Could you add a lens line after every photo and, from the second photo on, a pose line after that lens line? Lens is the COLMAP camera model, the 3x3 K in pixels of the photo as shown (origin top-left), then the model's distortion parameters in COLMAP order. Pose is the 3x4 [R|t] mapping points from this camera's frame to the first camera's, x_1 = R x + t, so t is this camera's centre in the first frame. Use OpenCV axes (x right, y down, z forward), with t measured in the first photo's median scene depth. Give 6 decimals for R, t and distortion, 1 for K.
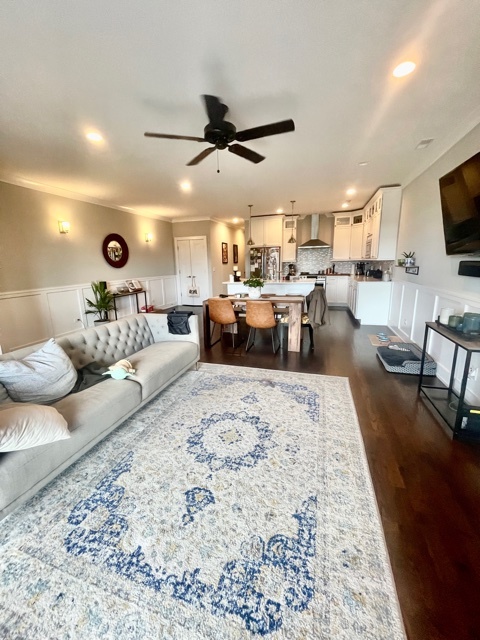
lens RADIAL K [[257.7, 0, 238.2], [0, 257.7, 317.1], [0, 0, 1]] dist [0.008364, -0.001866]
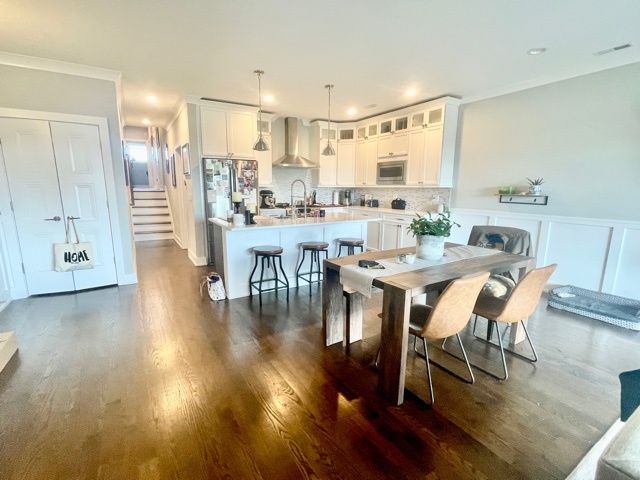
lens RADIAL K [[304.3, 0, 316.5], [0, 304.3, 241.5], [0, 0, 1]] dist [-0.001702, -0.000617]
pose [[0.664048, -0.107474, 0.739925, -0.941980], [0.137527, 0.990288, 0.020415, -0.283367], [-0.734933, 0.088203, 0.672379, 1.485799]]
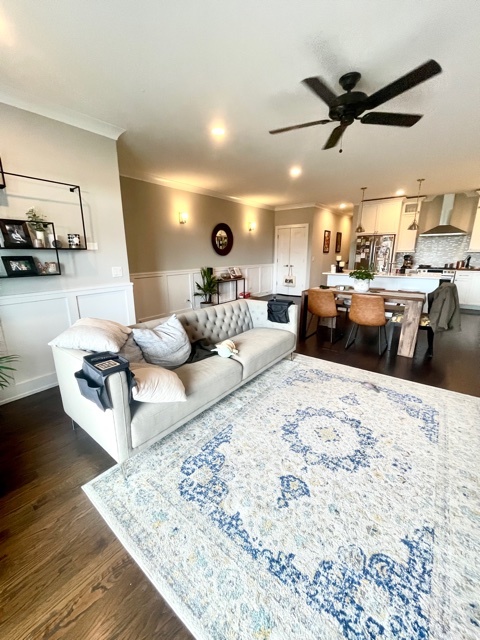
lens RADIAL K [[257.7, 0, 238.3], [0, 257.7, 318.4], [0, 0, 1]] dist [0.008364, -0.001866]
pose [[0.939844, 0.101432, -0.326198, -0.072345], [-0.087241, 0.994504, 0.057886, 0.009577], [0.330277, -0.025946, 0.943527, -0.000056]]
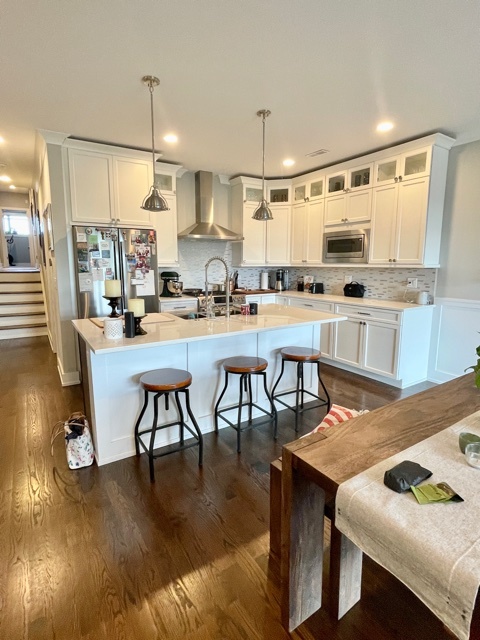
lens RADIAL K [[332.4, 0, 241.3], [0, 332.4, 311.3], [0, 0, 1]] dist [-0.002821, 0.001282]
pose [[0.641172, -0.089671, 0.762140, -0.546241], [0.146899, 0.989125, -0.007206, -0.403533], [-0.753206, 0.116578, 0.647372, 1.892499]]
